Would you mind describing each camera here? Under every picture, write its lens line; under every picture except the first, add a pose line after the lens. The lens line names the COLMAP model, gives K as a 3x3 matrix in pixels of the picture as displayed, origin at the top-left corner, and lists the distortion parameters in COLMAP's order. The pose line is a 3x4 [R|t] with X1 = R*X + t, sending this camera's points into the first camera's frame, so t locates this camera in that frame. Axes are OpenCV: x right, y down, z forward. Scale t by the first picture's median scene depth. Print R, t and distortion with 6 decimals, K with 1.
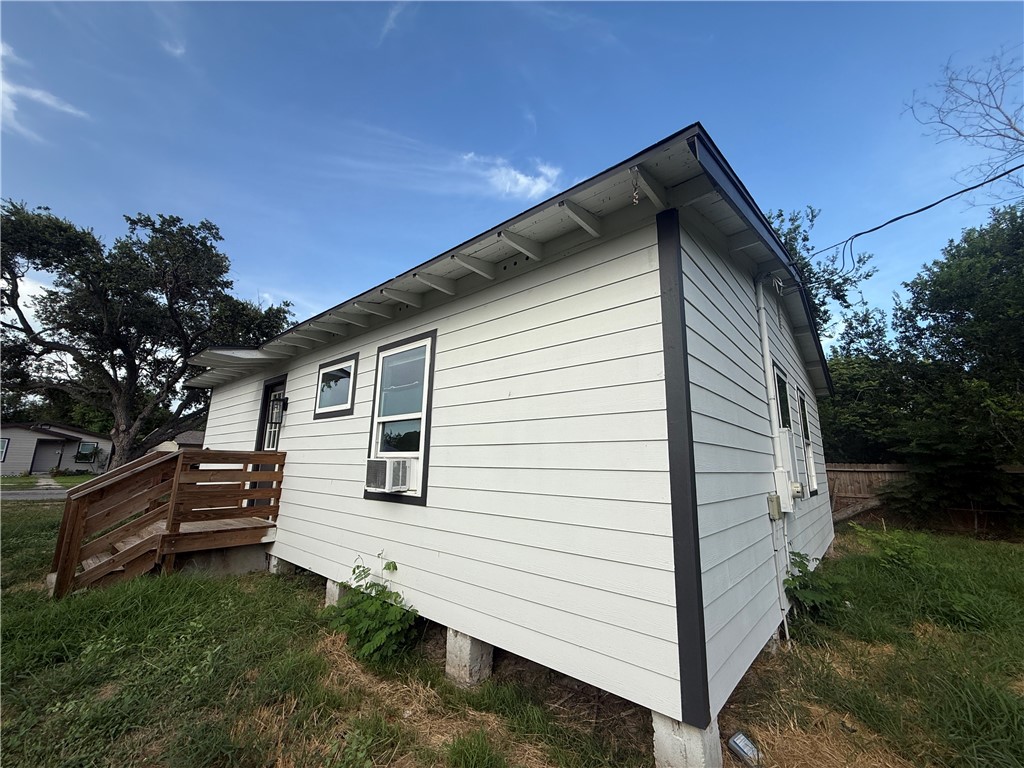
lens RADIAL K [[406.0, 0, 509.1], [0, 406.0, 385.4], [0, 0, 1]] dist [-0.001535, -0.000041]
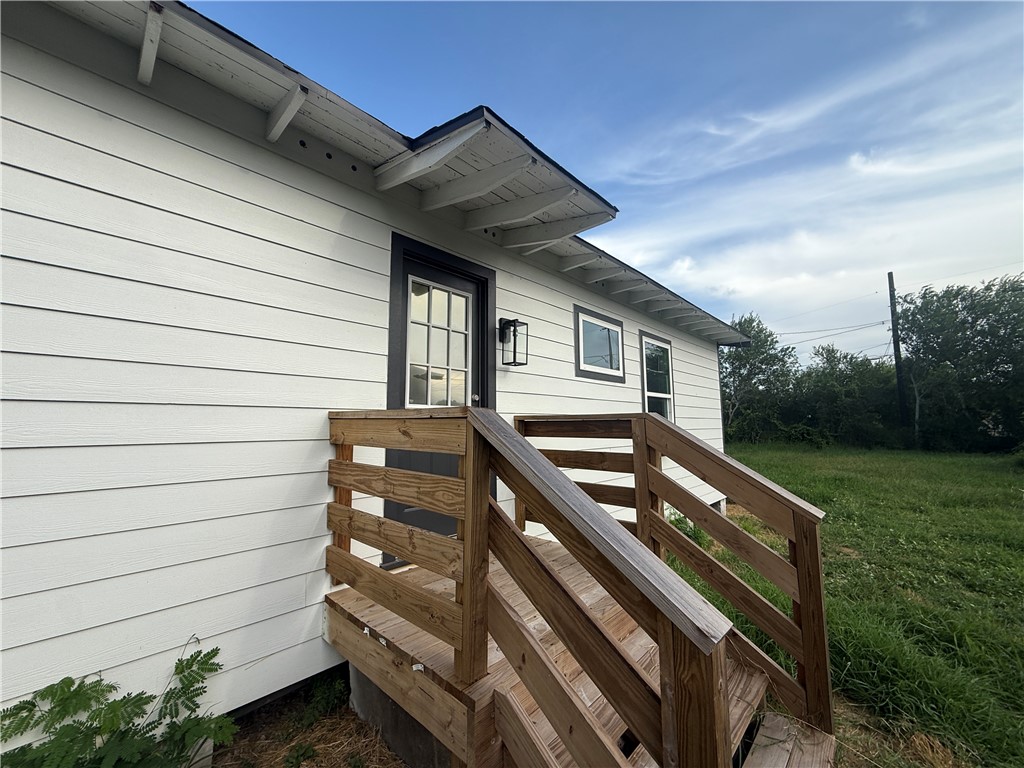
lens RADIAL K [[406.7, 0, 512.0], [0, 406.7, 384.0], [0, 0, 1]] dist [0.003049, 0.000166]
pose [[0.033778, 0.083096, 0.995969, -0.640859], [-0.187496, 0.979371, -0.075352, 0.092260], [-0.981684, -0.184195, 0.048662, 0.557120]]
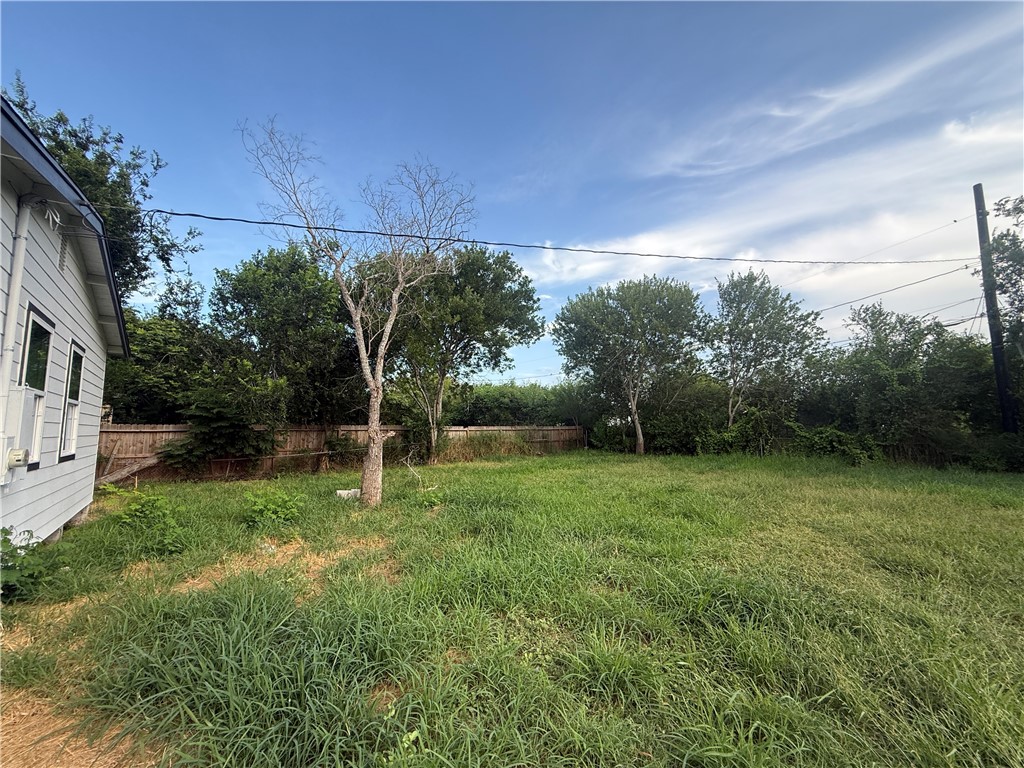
lens RADIAL K [[406.0, 0, 509.1], [0, 406.0, 385.4], [0, 0, 1]] dist [-0.001535, -0.000041]
pose [[0.169032, 0.086733, 0.981787, 0.009549], [-0.182720, 0.981611, -0.055259, -0.013614], [-0.968525, -0.170052, 0.181772, -0.051841]]
